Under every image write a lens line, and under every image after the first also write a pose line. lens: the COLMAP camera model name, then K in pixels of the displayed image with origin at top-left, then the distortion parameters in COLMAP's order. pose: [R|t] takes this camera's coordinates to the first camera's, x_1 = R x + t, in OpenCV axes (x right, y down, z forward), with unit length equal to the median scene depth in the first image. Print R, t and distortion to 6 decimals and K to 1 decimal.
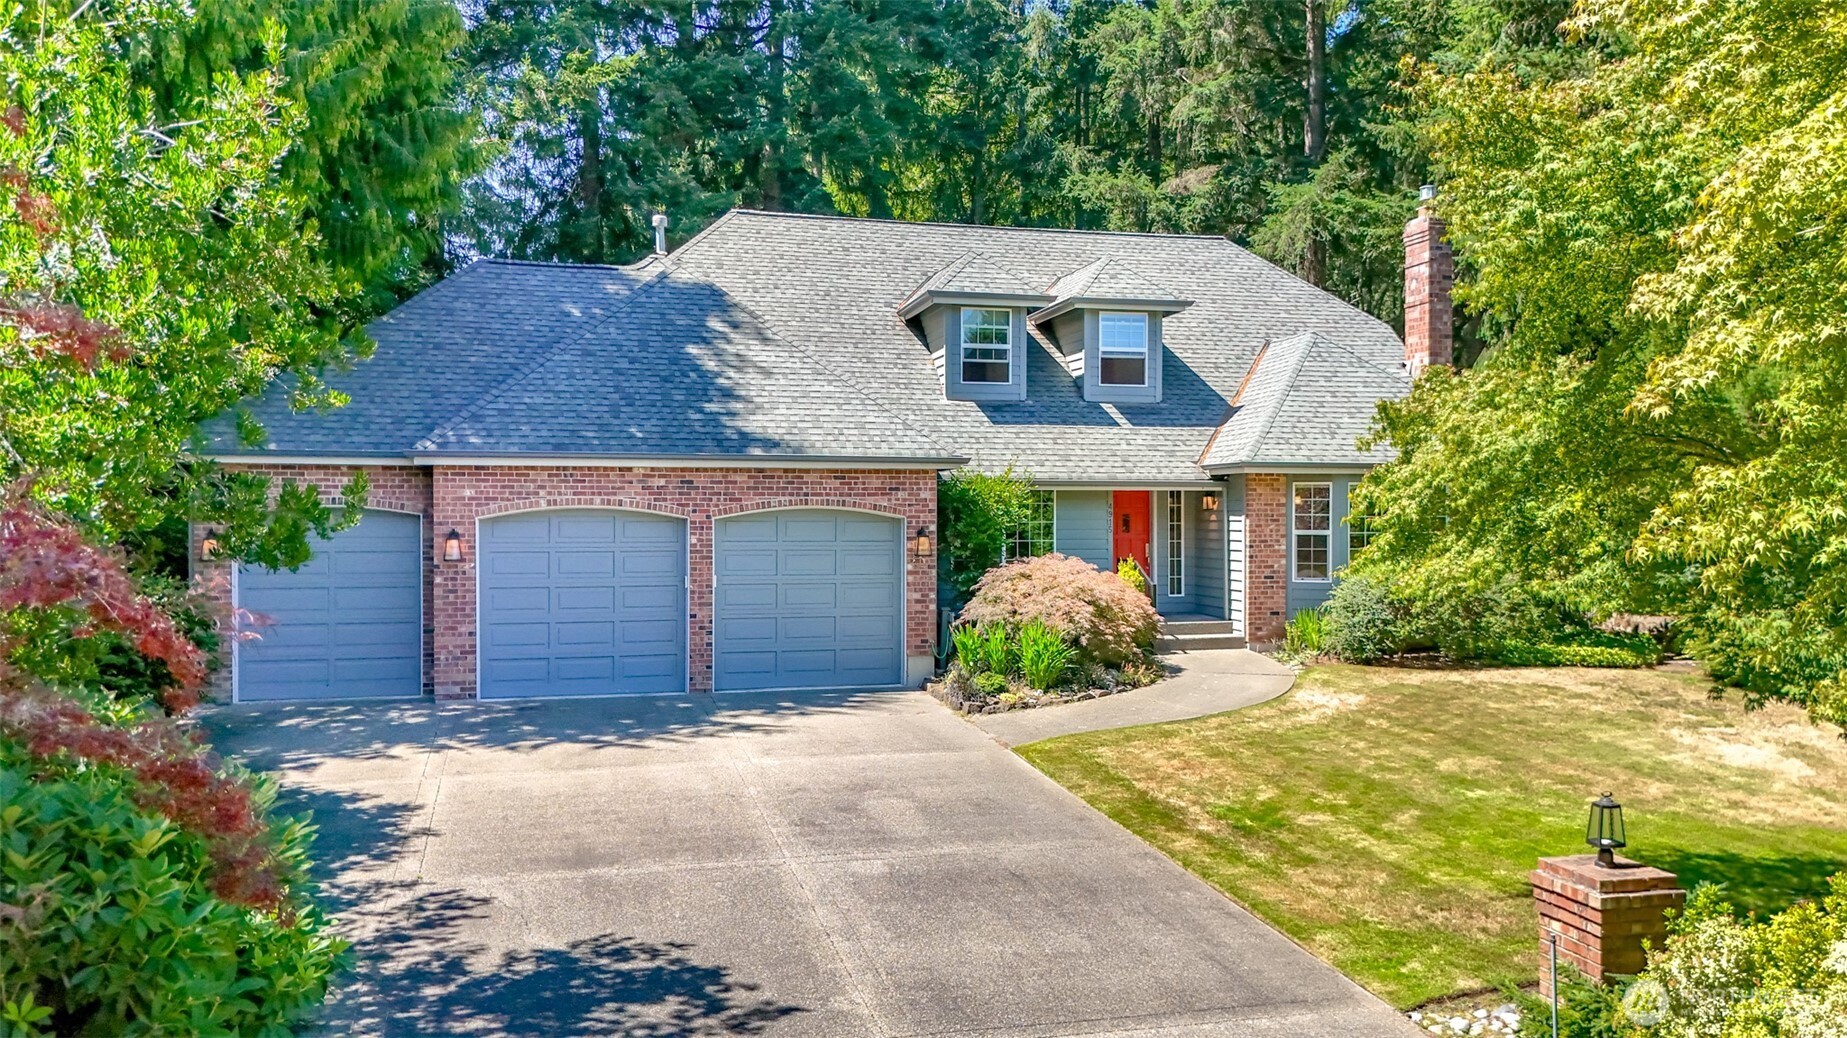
lens RADIAL K [[1521.0, 0, 923.5], [0, 1521.0, 519.0], [0, 0, 1]] dist [0.055412, -0.003416]
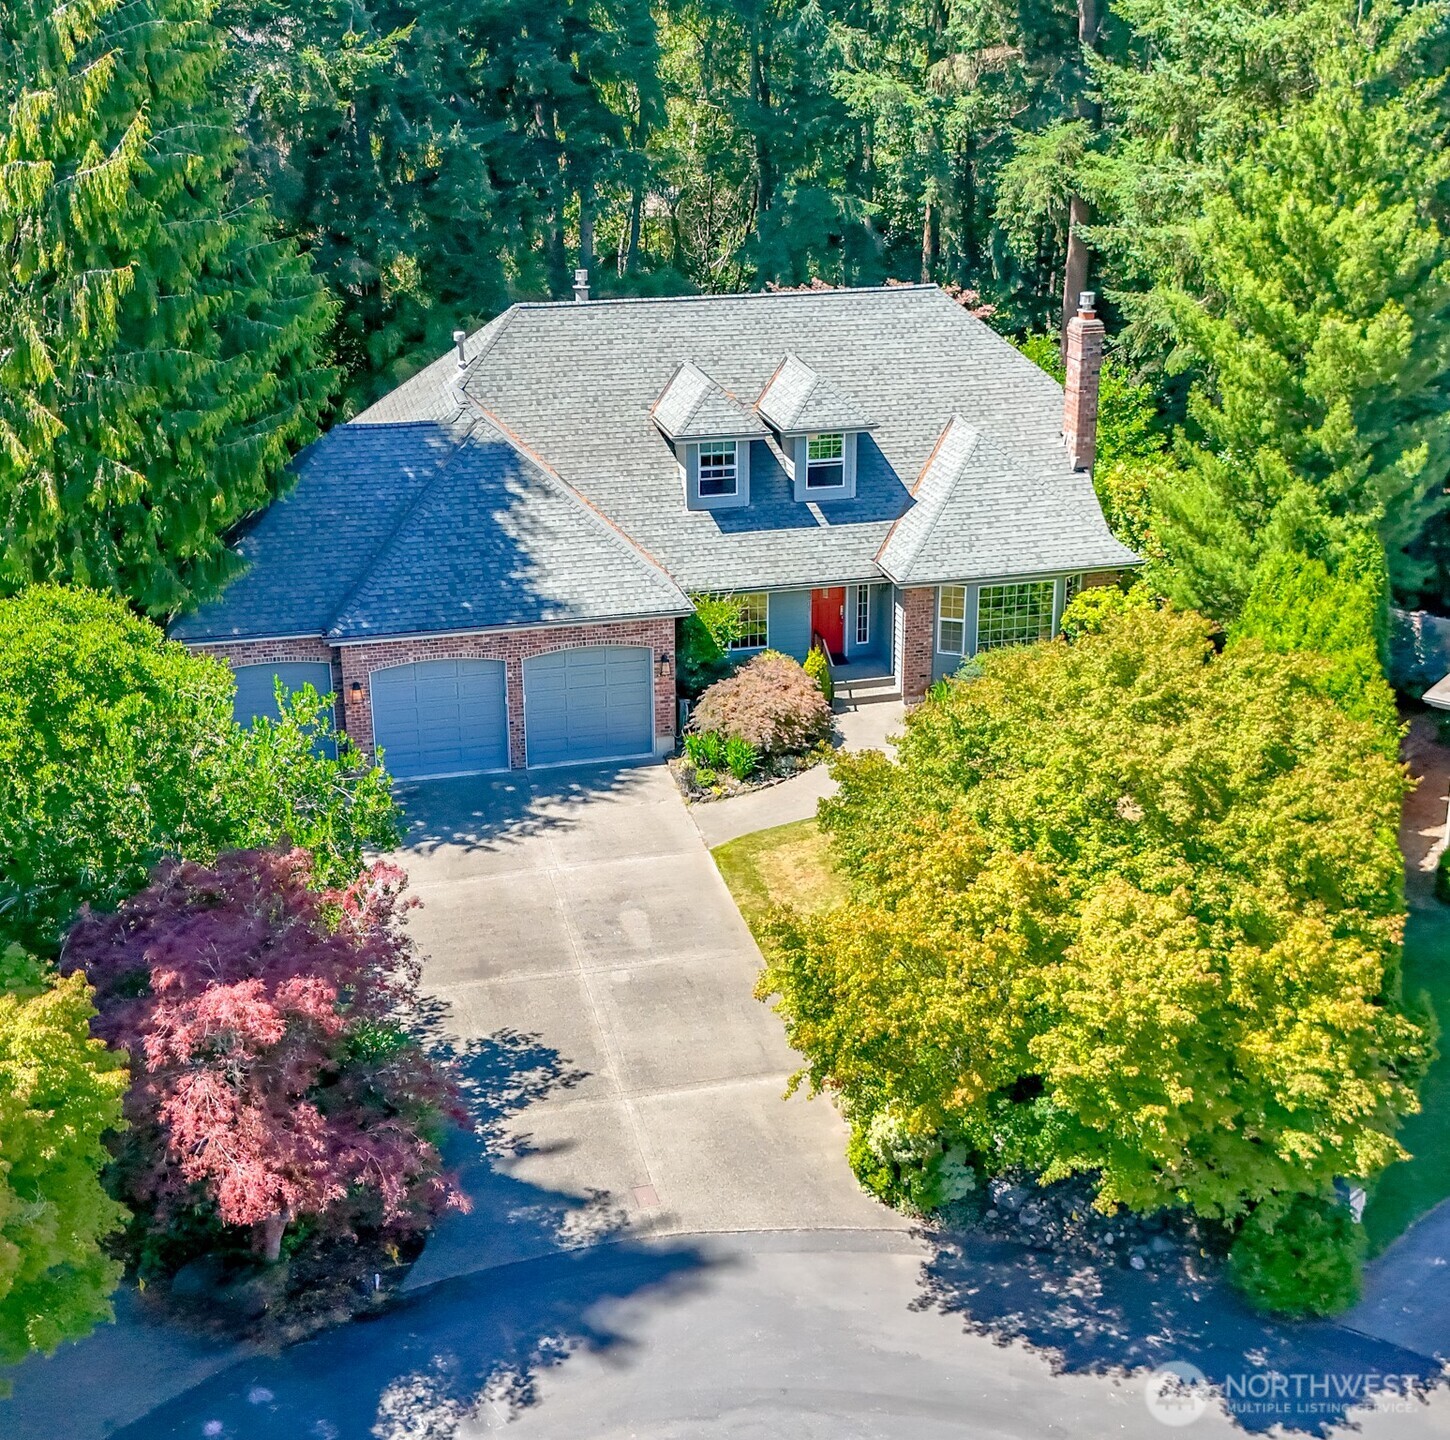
lens RADIAL K [[1955.0, 0, 725.0], [0, 1955.0, 720.0], [0, 0, 1]] dist [-0.014443, -0.005691]
pose [[0.999954, -0.002527, -0.009275, 0.078874], [0.005391, 0.946230, 0.323450, -0.573638], [0.007959, -0.323485, 0.946200, -0.841873]]
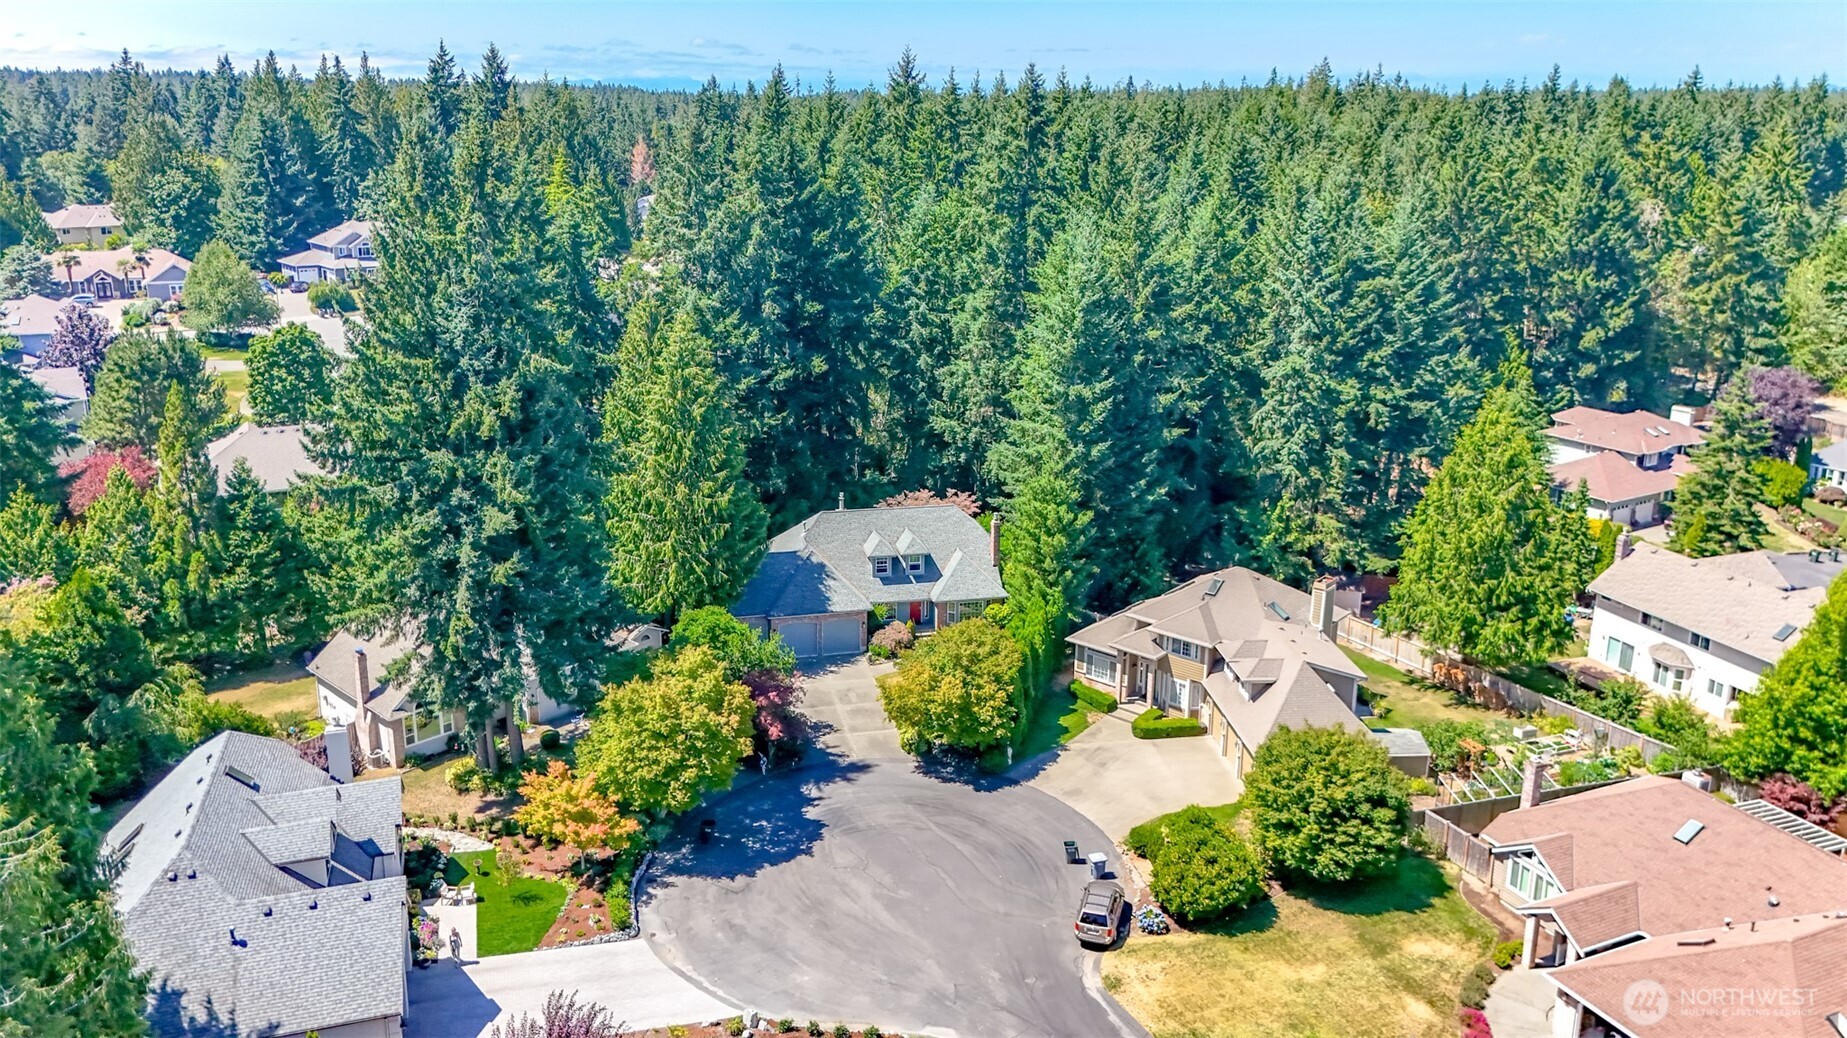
lens RADIAL K [[1274.1, 0, 923.5], [0, 1274.1, 519.0], [0, 0, 1]] dist [0.000225, -0.000006]
pose [[0.999871, 0.012803, -0.009675, 0.245859], [-0.010195, 0.972379, 0.233185, -1.386411], [0.012393, -0.233056, 0.972384, -3.186259]]
